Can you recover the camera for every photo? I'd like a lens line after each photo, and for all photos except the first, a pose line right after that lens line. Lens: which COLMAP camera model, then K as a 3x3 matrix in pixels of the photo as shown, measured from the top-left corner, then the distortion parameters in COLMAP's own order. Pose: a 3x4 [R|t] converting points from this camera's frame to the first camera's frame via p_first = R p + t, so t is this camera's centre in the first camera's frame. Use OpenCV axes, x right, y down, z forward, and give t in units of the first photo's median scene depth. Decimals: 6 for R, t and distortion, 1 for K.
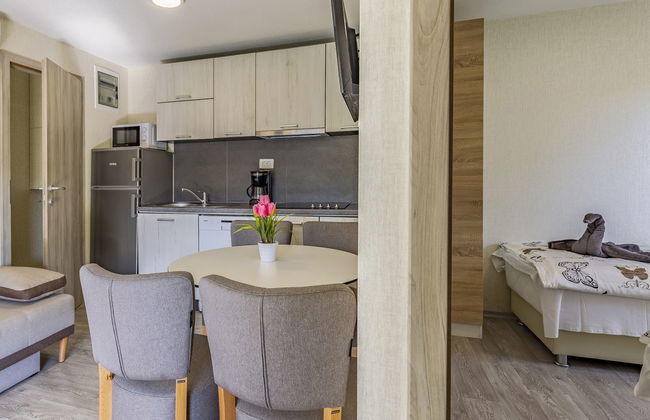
lens RADIAL K [[353.6, 0, 277.6], [0, 353.6, 190.0], [0, 0, 1]] dist [0.006848, -0.001916]
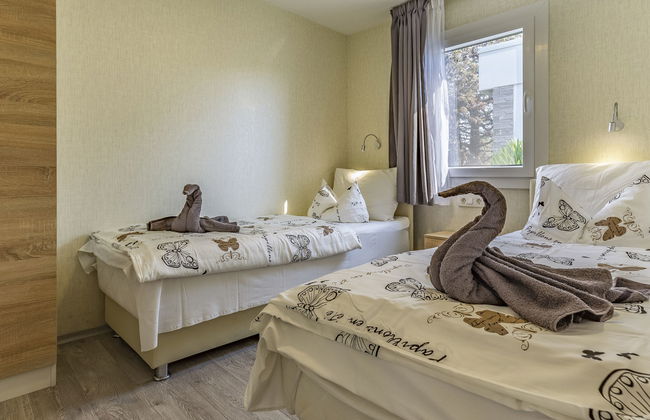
lens RADIAL K [[353.6, 0, 308.7], [0, 353.6, 192.0], [0, 0, 1]] dist [0.006848, -0.001916]
pose [[0.485283, -0.003336, 0.874351, 0.263292], [0.007372, 0.999973, -0.000276, 0.085556], [-0.874326, 0.006580, 0.485294, 0.320397]]
